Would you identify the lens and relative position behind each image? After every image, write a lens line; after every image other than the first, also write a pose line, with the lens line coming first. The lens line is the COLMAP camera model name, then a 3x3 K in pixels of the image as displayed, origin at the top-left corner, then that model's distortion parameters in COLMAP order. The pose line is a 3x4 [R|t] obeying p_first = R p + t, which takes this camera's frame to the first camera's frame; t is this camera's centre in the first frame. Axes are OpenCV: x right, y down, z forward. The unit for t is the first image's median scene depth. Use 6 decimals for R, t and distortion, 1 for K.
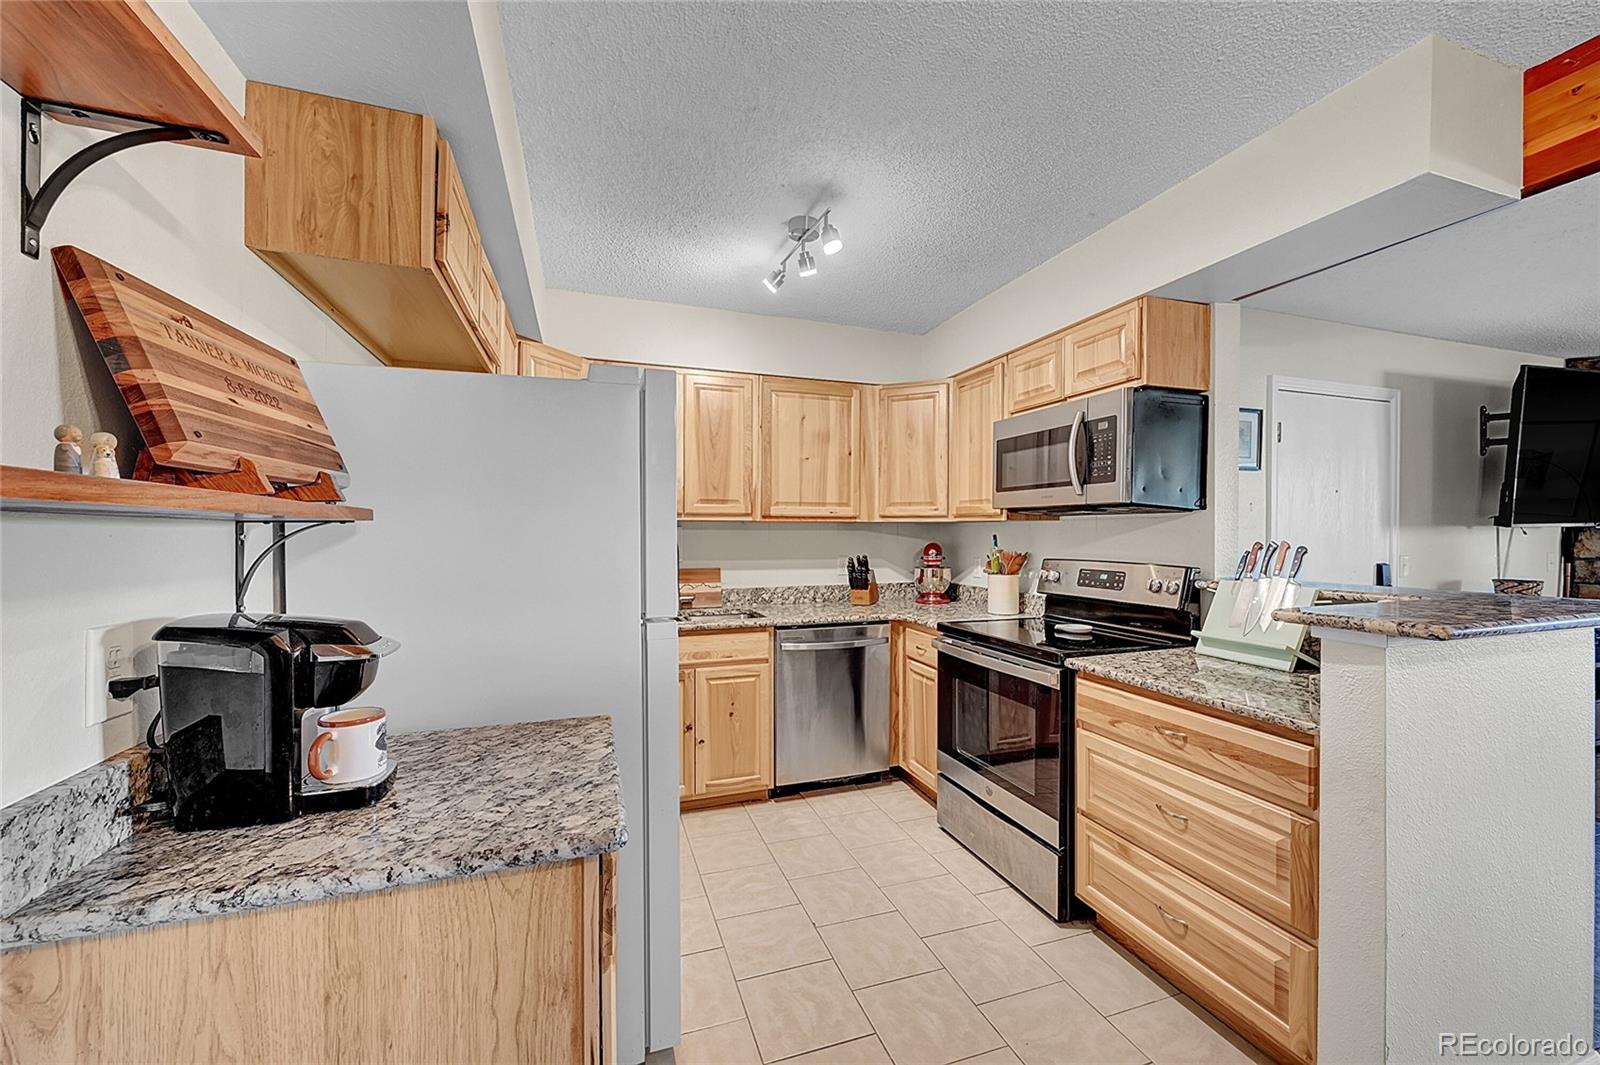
lens RADIAL K [[631.2, 0, 796.6], [0, 631.2, 539.2], [0, 0, 1]] dist [0.001125, -0.000031]
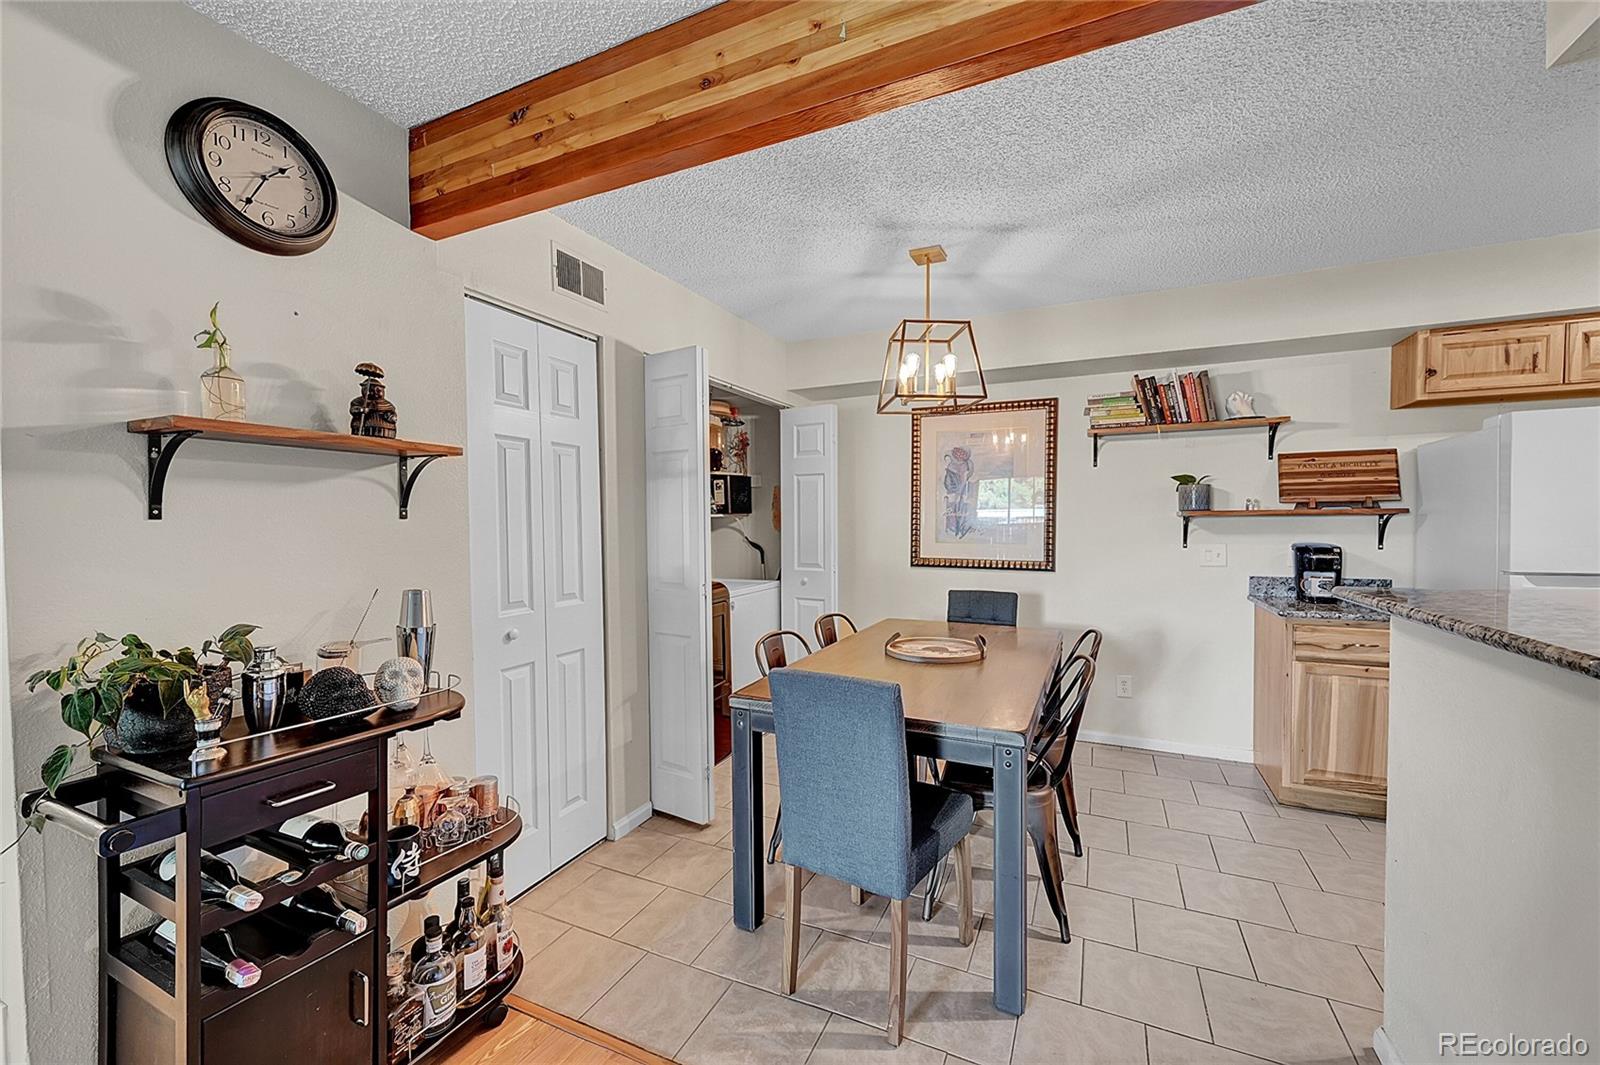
lens RADIAL K [[631.2, 0, 807.3], [0, 631.2, 536.1], [0, 0, 1]] dist [0.001125, -0.000031]
pose [[-0.694717, 0.022762, -0.718923, 0.980722], [0.001105, 0.999532, 0.030579, -0.007110], [0.719283, 0.020450, -0.694416, 0.389908]]
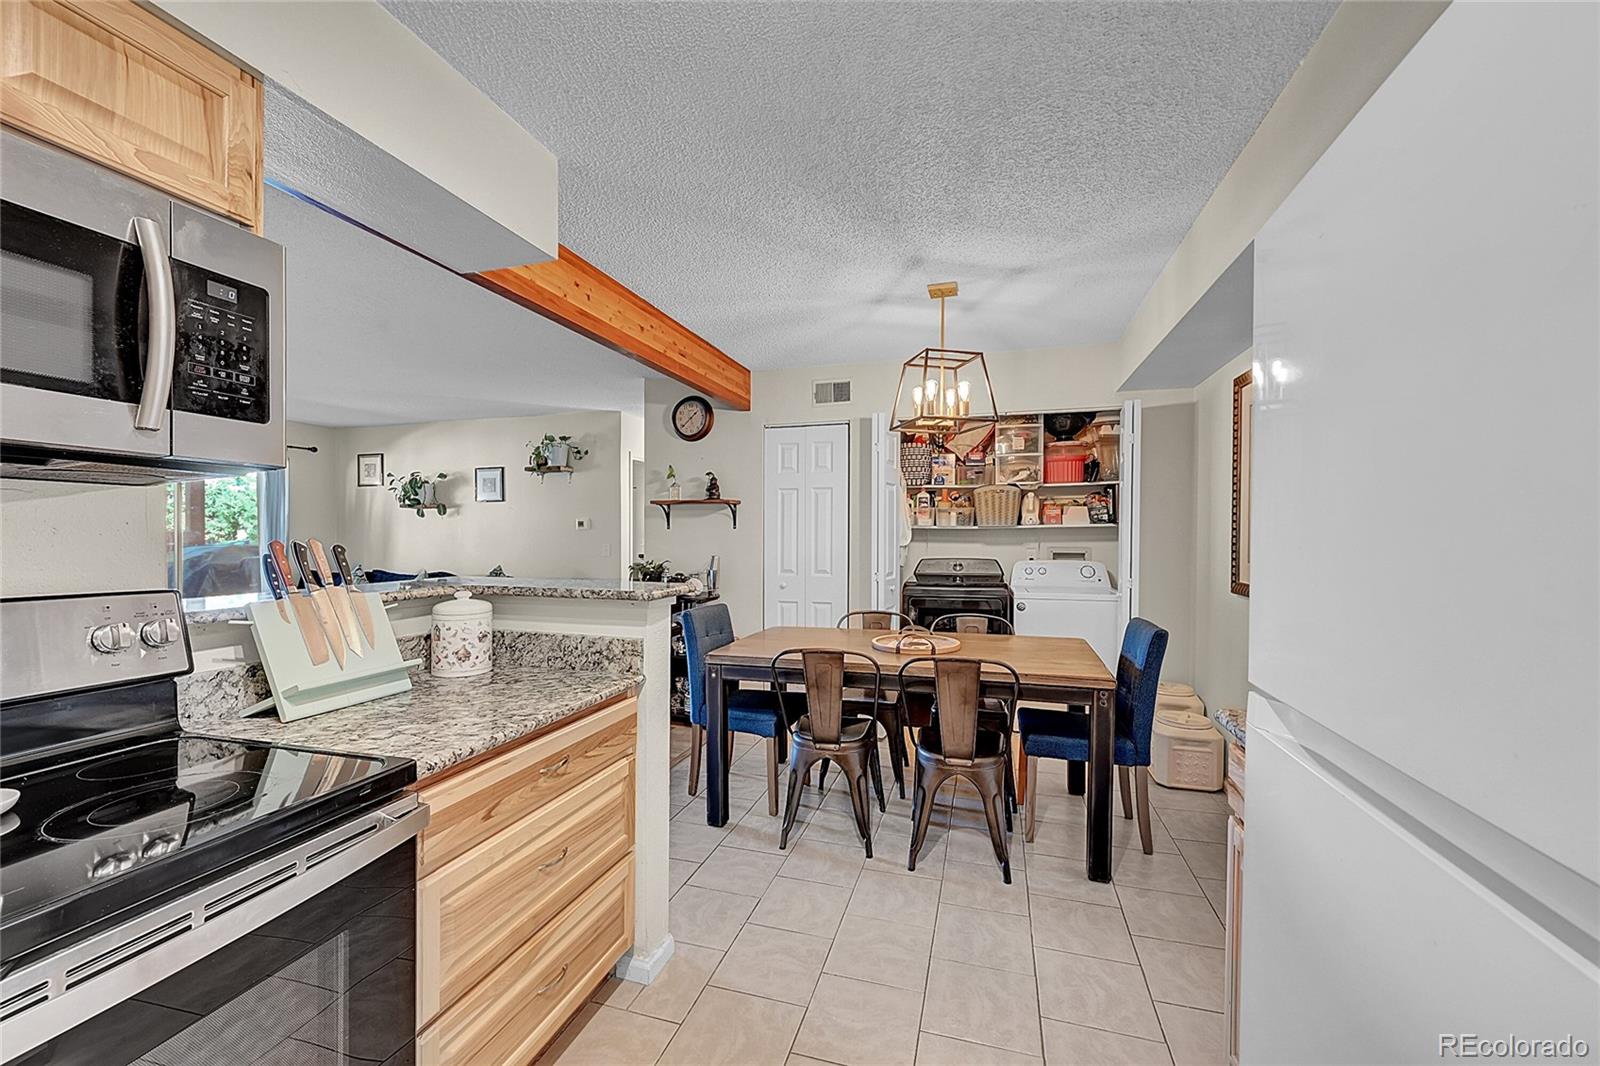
lens RADIAL K [[628.0, 0, 805.2], [0, 628.0, 536.1], [0, 0, 1]] dist [-0.000391, 0.000199]
pose [[-0.816793, -0.003644, 0.576920, -0.088104], [0.000840, 0.999971, 0.007505, 0.000240], [-0.576931, 0.006615, -0.816766, 0.780133]]
